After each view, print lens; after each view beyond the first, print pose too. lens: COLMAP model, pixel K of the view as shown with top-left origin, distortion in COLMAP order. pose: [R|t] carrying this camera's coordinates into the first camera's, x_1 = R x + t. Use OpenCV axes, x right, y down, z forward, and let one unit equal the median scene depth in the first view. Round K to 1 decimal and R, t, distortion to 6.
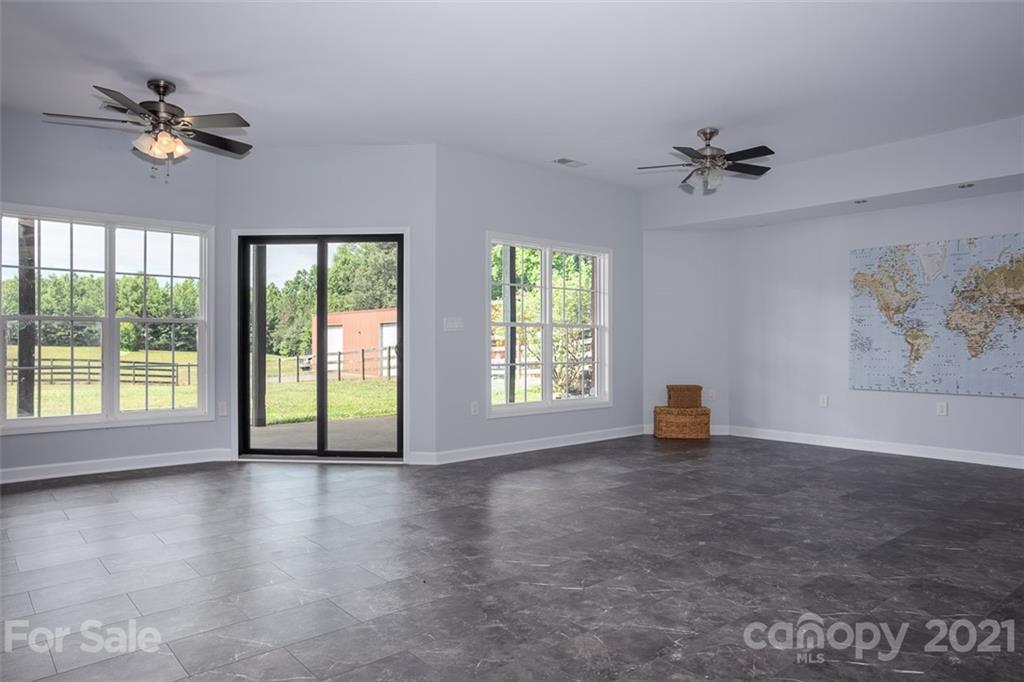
lens RADIAL K [[672.2, 0, 487.4], [0, 672.2, 340.6], [0, 0, 1]] dist [0.002109, 0.008800]
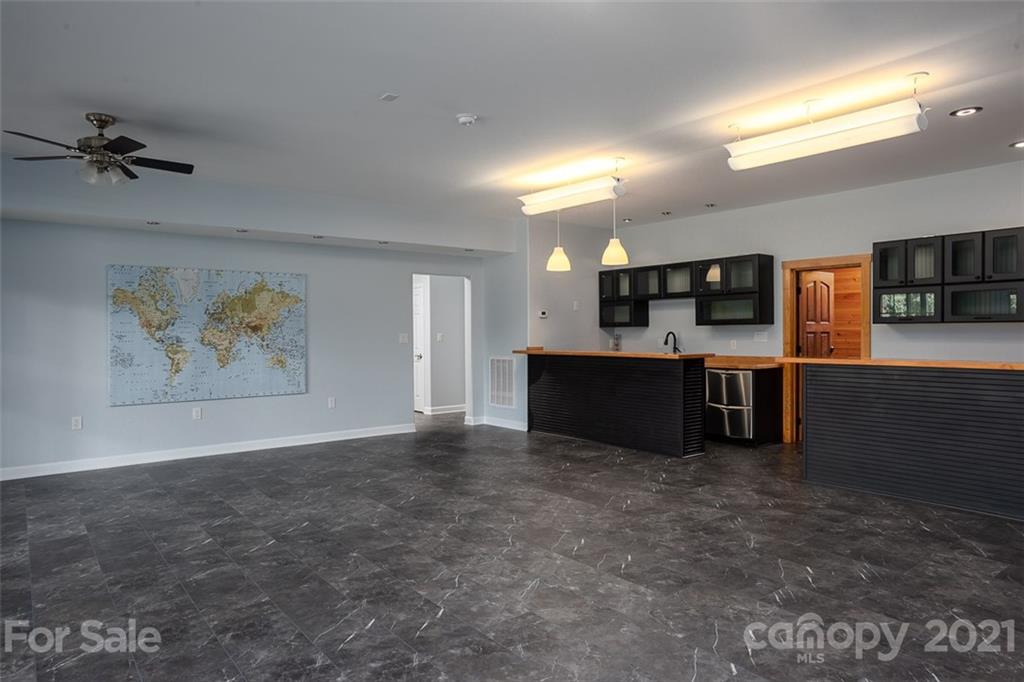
lens RADIAL K [[672.4, 0, 514.1], [0, 672.4, 336.8], [0, 0, 1]] dist [0.003632, 0.002419]
pose [[0.004024, -0.011743, 0.999923, -0.729943], [0.004350, 0.999922, 0.011725, -0.064074], [-0.999982, 0.004302, 0.004075, 0.682697]]
